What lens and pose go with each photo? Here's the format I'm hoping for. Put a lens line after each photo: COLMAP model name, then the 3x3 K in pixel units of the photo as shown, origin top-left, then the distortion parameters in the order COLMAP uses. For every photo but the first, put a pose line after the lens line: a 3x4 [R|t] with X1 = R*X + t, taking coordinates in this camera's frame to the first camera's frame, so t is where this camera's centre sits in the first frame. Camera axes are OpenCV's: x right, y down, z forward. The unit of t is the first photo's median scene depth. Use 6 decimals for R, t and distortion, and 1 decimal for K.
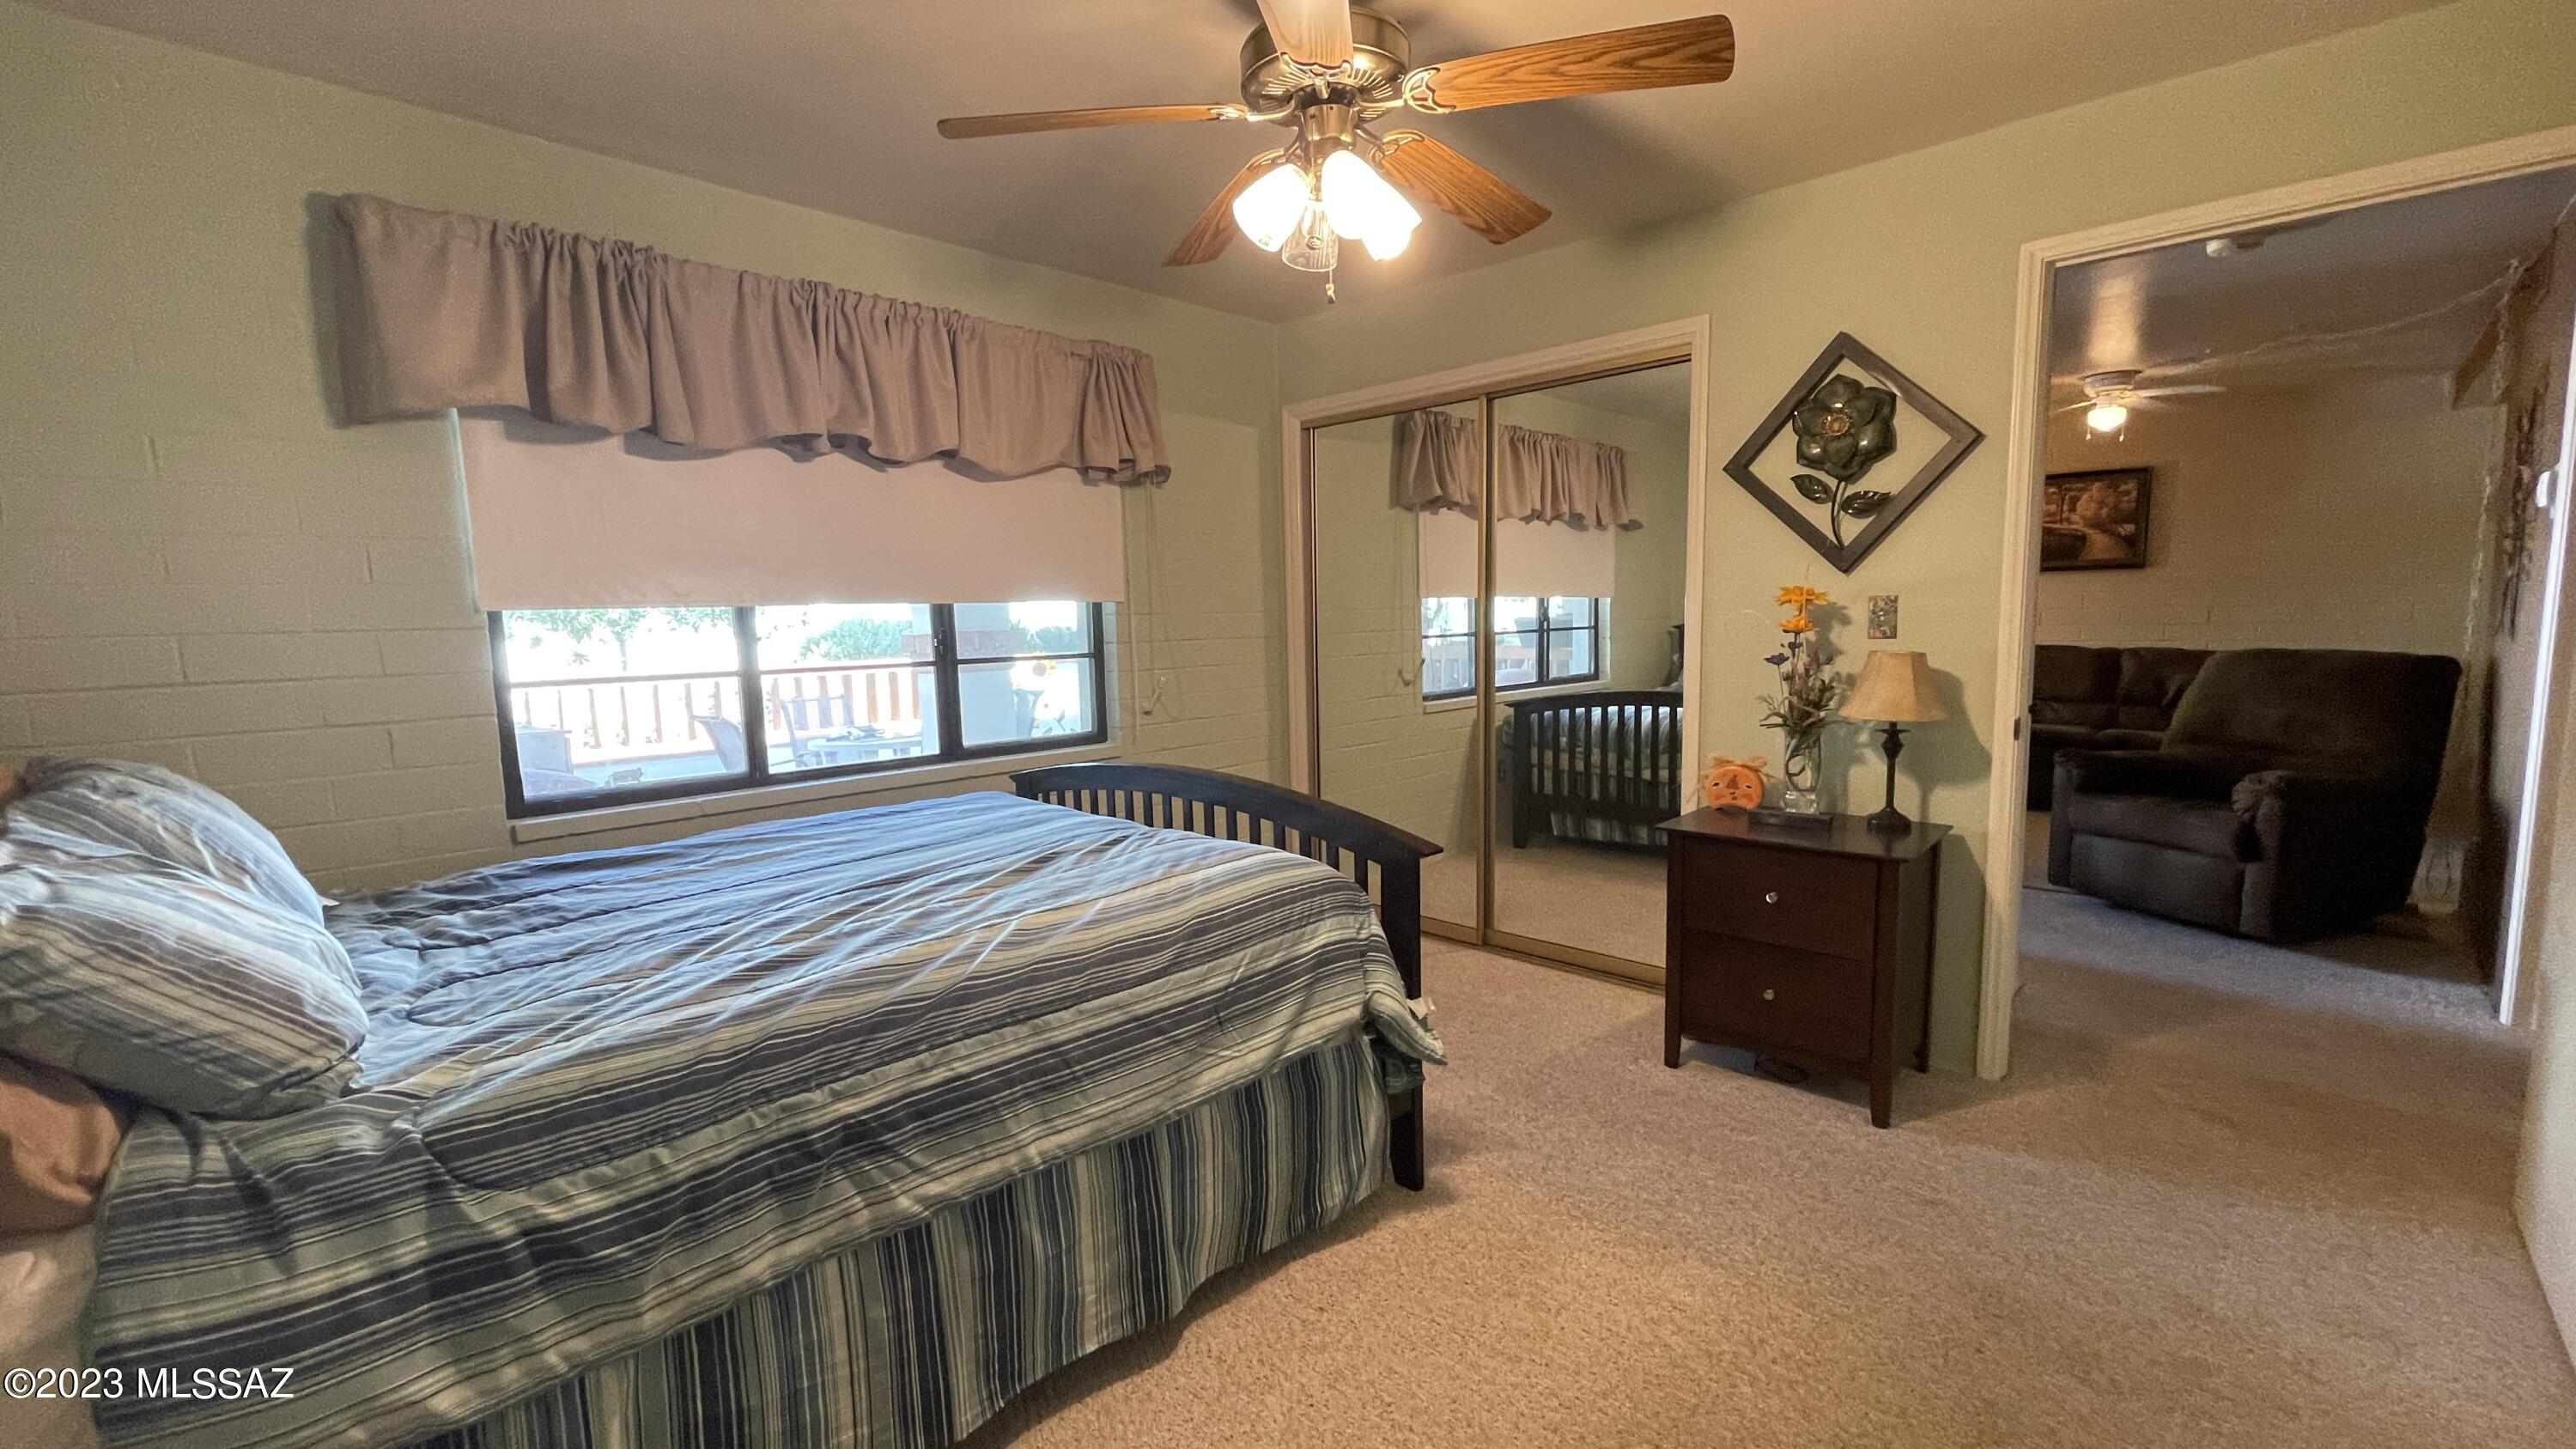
lens RADIAL K [[1033.5, 0, 1287.7], [0, 1033.5, 726.9], [0, 0, 1]] dist [-0.004423, -0.000117]
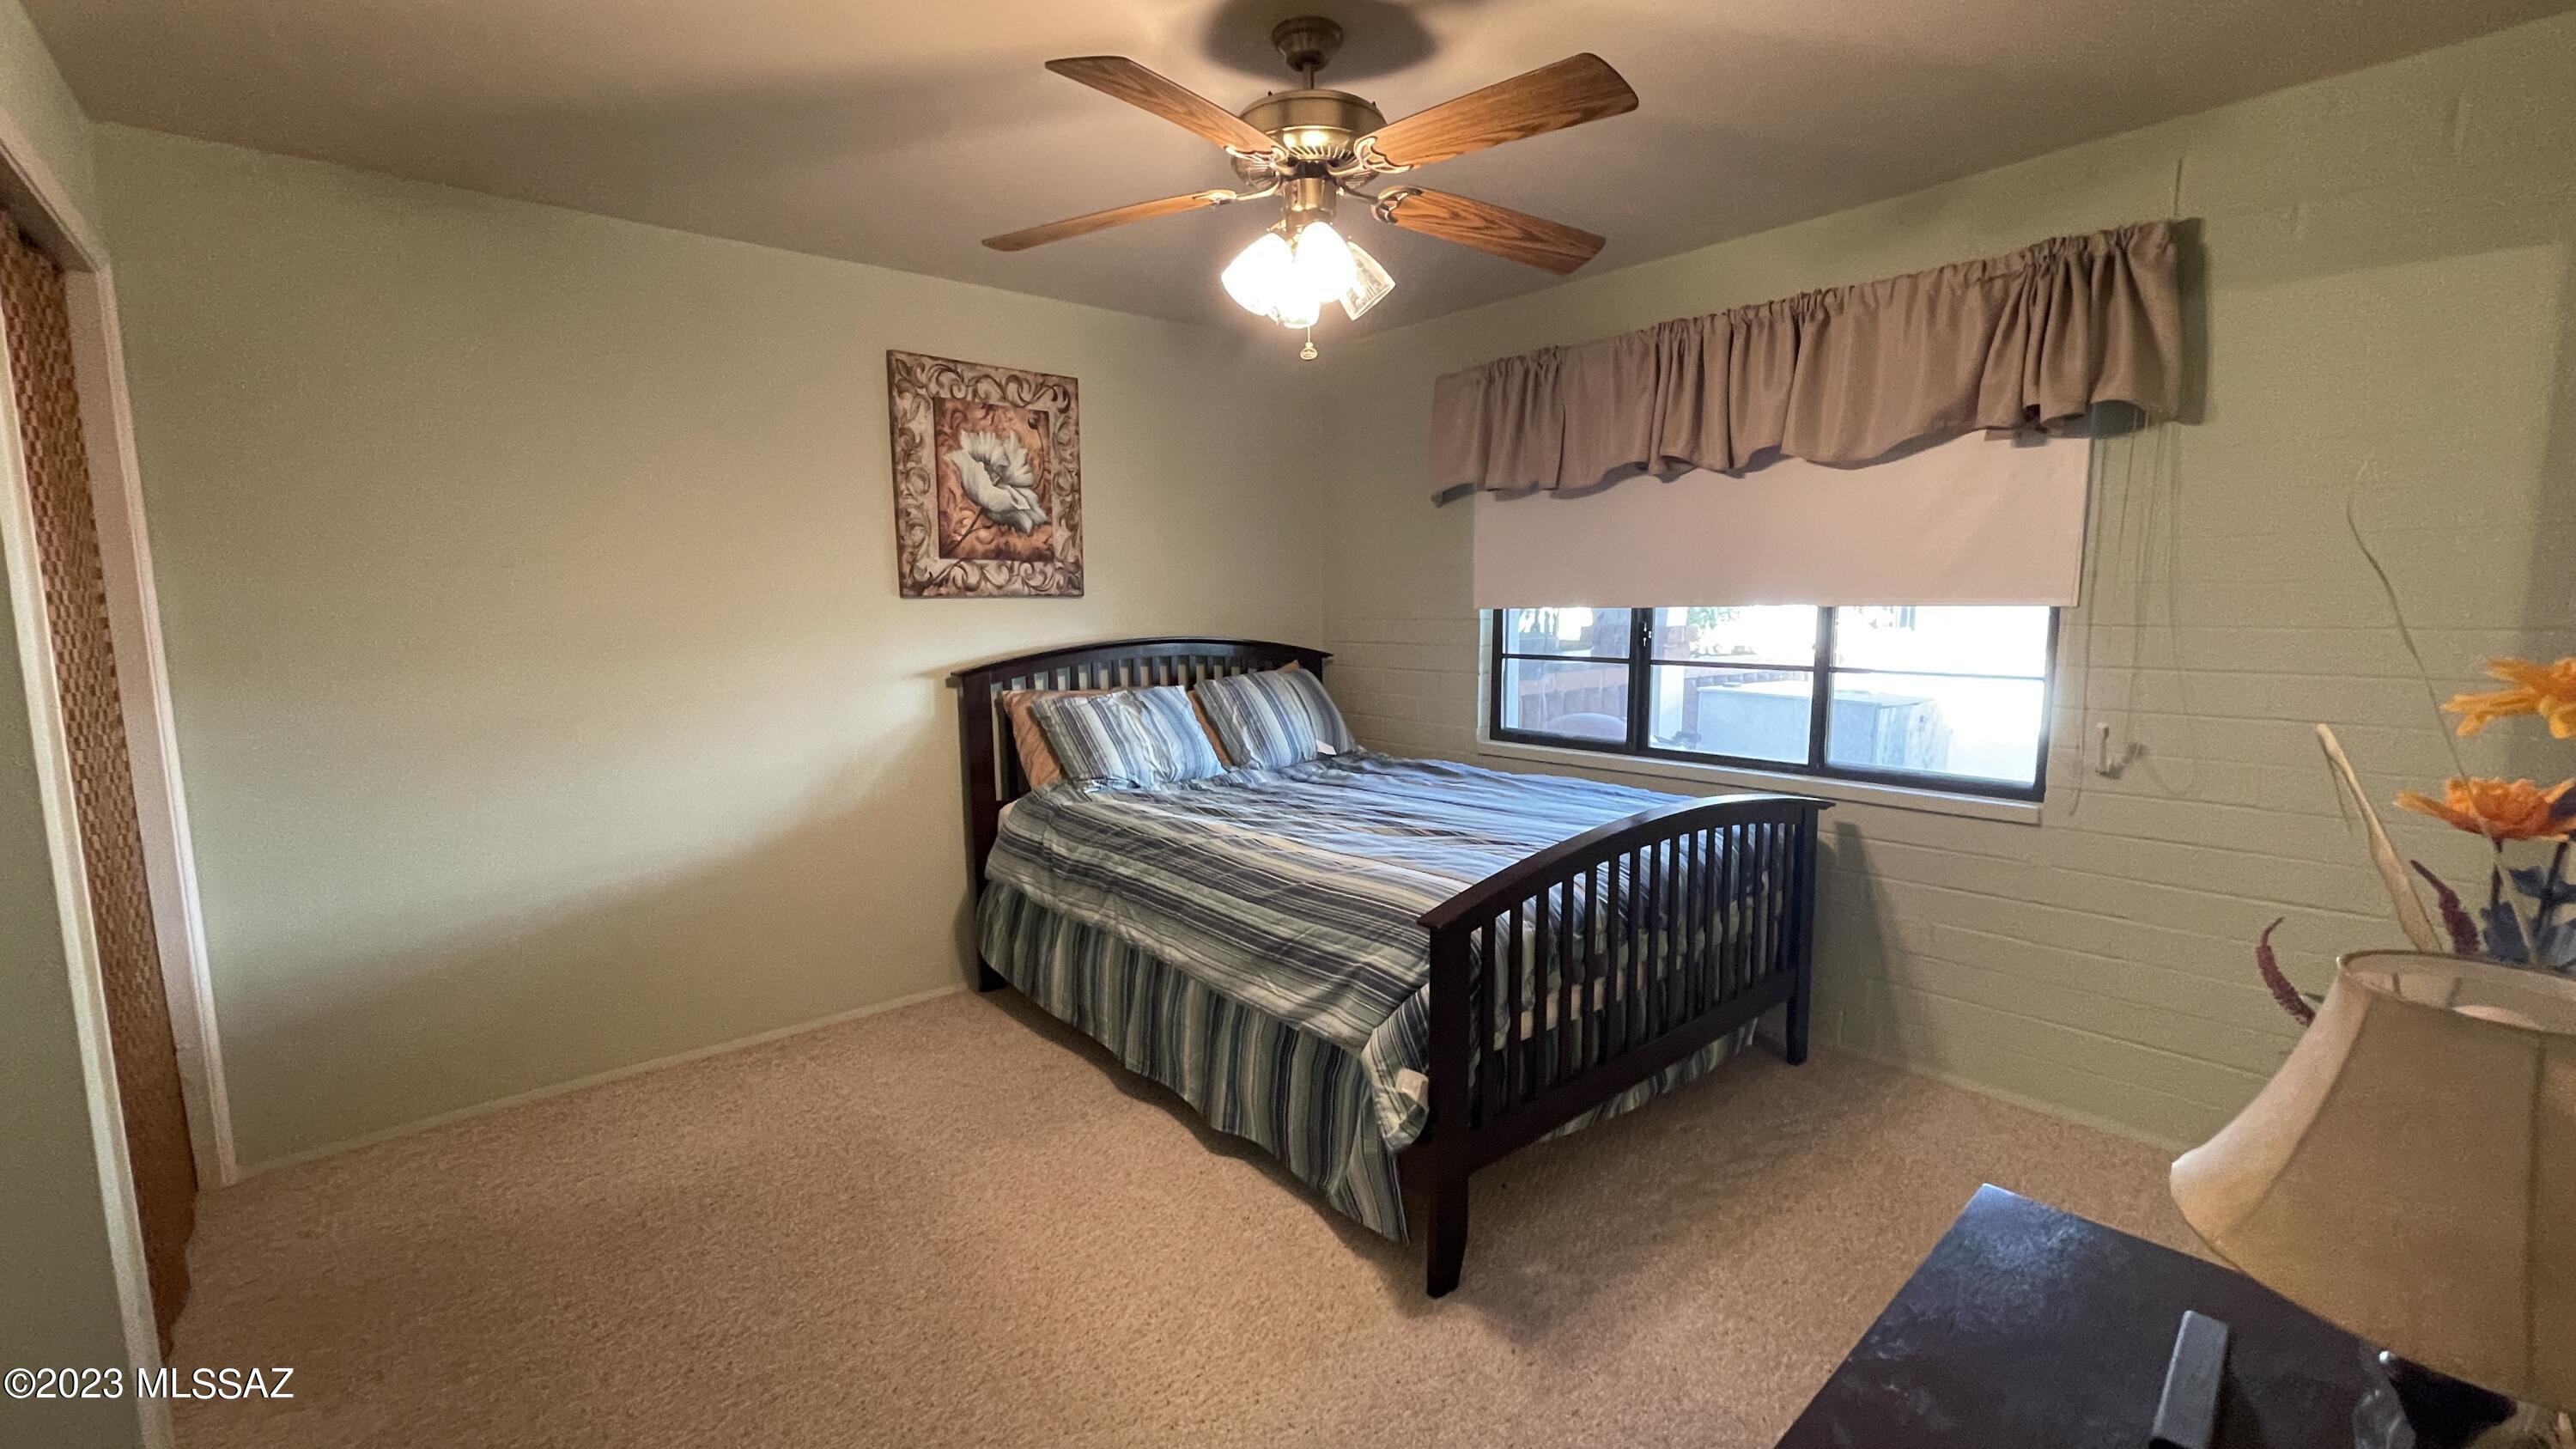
lens RADIAL K [[1033.5, 0, 1288.6], [0, 1033.5, 739.2], [0, 0, 1]] dist [-0.004423, -0.000117]
pose [[-0.073246, 0.155508, -0.985115, 1.127838], [-0.103236, 0.981280, 0.162578, -0.185030], [0.991956, 0.113607, -0.055821, 1.052235]]
